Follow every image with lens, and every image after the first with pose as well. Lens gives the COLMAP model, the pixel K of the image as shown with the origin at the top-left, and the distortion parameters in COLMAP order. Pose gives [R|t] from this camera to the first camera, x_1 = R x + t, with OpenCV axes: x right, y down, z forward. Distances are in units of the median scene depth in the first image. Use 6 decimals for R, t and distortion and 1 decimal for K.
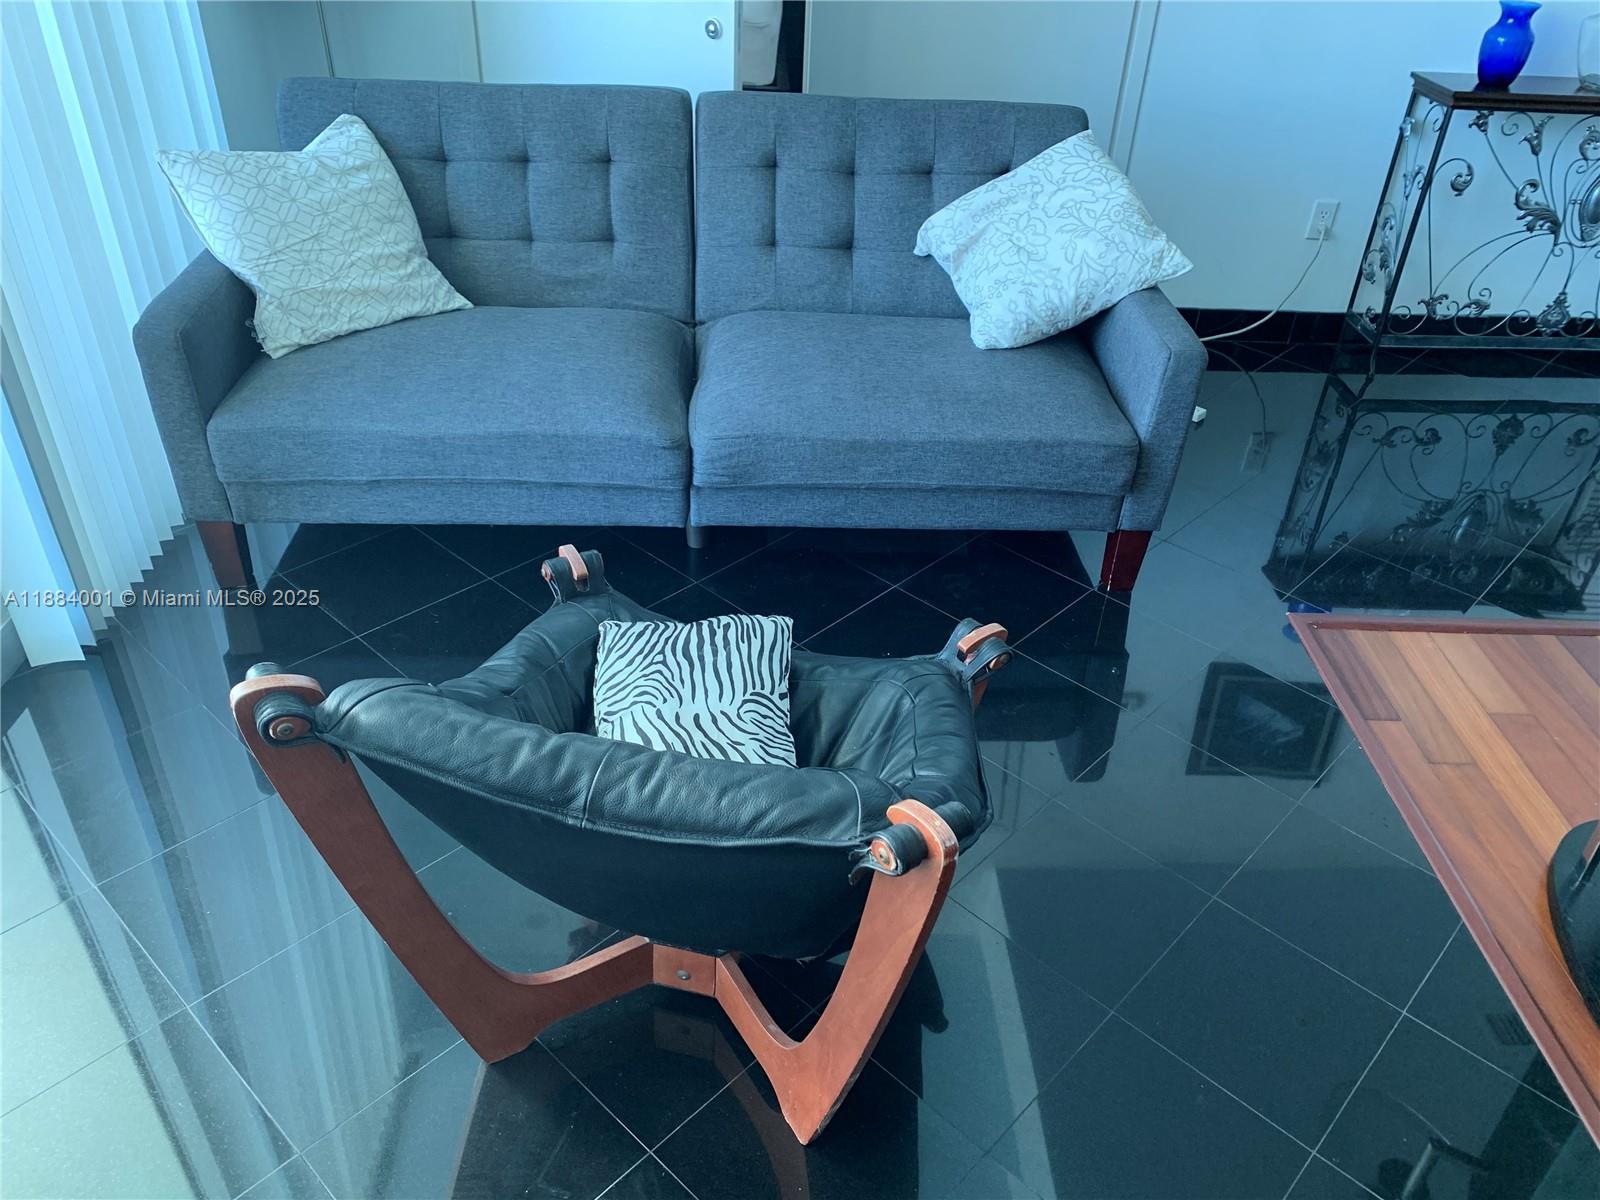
lens RADIAL K [[1223.2, 0, 797.5], [0, 1223.2, 605.3], [0, 0, 1]] dist [0.036725, -0.053378]
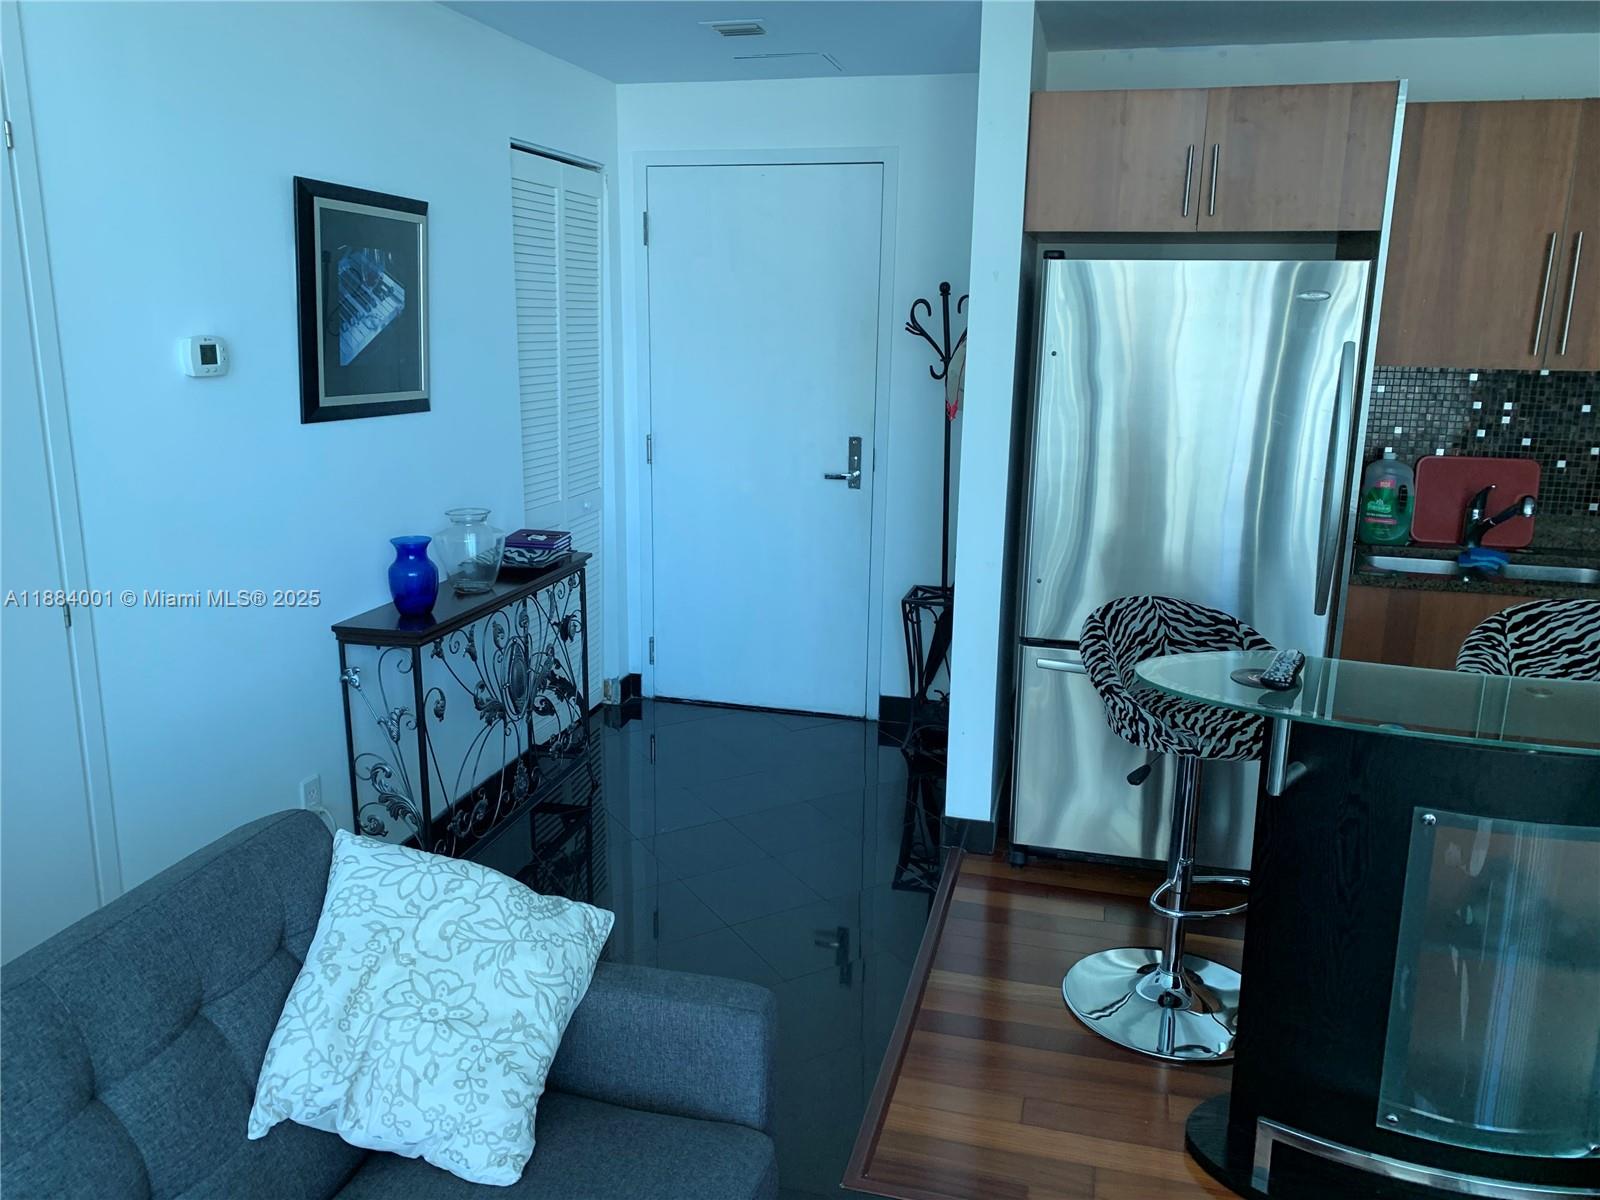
lens RADIAL K [[1223.2, 0, 784.8], [0, 1223.2, 588.0], [0, 0, 1]] dist [0.036725, -0.053378]
pose [[0.258599, -0.246946, 0.933887, -0.267437], [0.542881, 0.836807, 0.070949, -0.350660], [-0.799004, 0.488642, 0.350459, 0.411329]]
